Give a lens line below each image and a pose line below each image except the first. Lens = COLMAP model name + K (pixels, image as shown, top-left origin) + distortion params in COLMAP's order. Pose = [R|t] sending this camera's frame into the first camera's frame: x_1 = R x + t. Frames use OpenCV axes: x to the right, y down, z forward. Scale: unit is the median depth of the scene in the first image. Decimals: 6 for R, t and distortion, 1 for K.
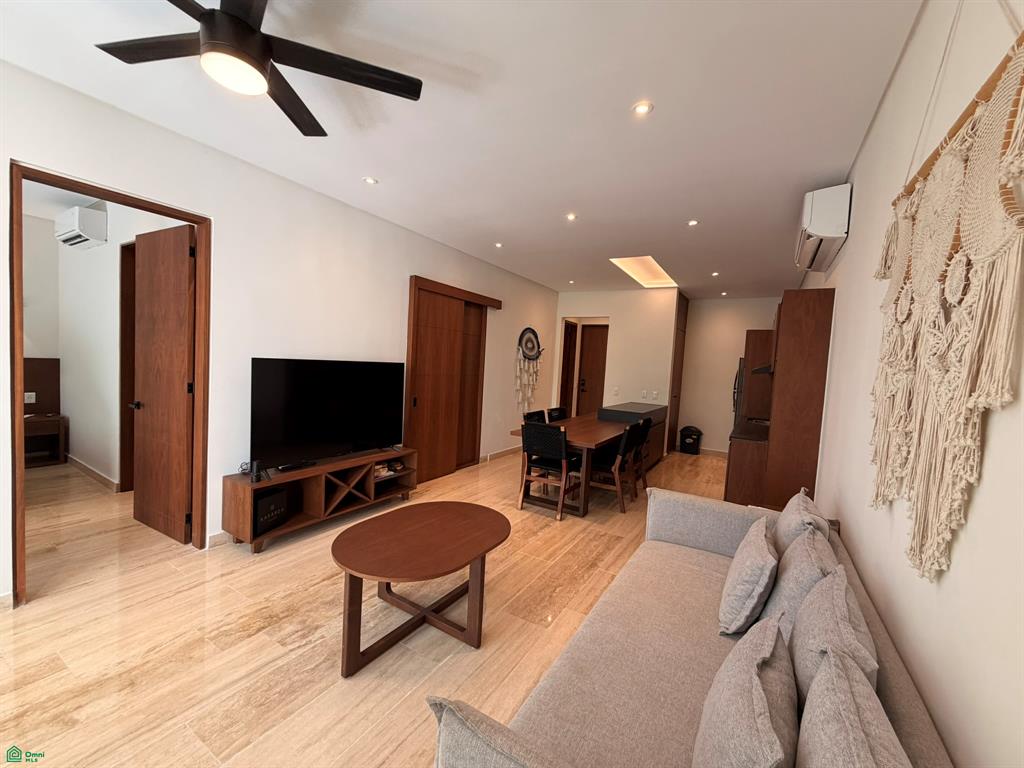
lens RADIAL K [[408.9, 0, 509.9], [0, 408.9, 384.7], [0, 0, 1]] dist [0.002074, -0.000474]
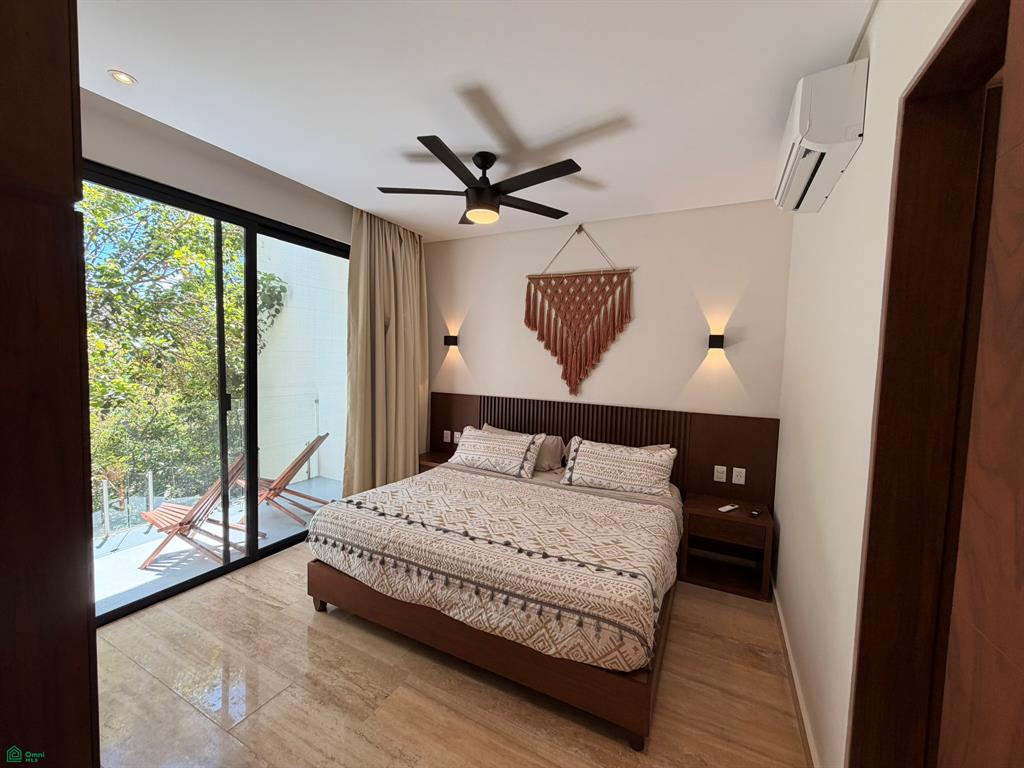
lens RADIAL K [[408.9, 0, 507.5], [0, 408.9, 384.0], [0, 0, 1]] dist [0.002074, -0.000474]
pose [[0.075179, 0.004167, -0.997161, -0.448358], [-0.082058, 0.996625, -0.002021, -0.070466], [0.993788, 0.081977, 0.075267, 0.470255]]
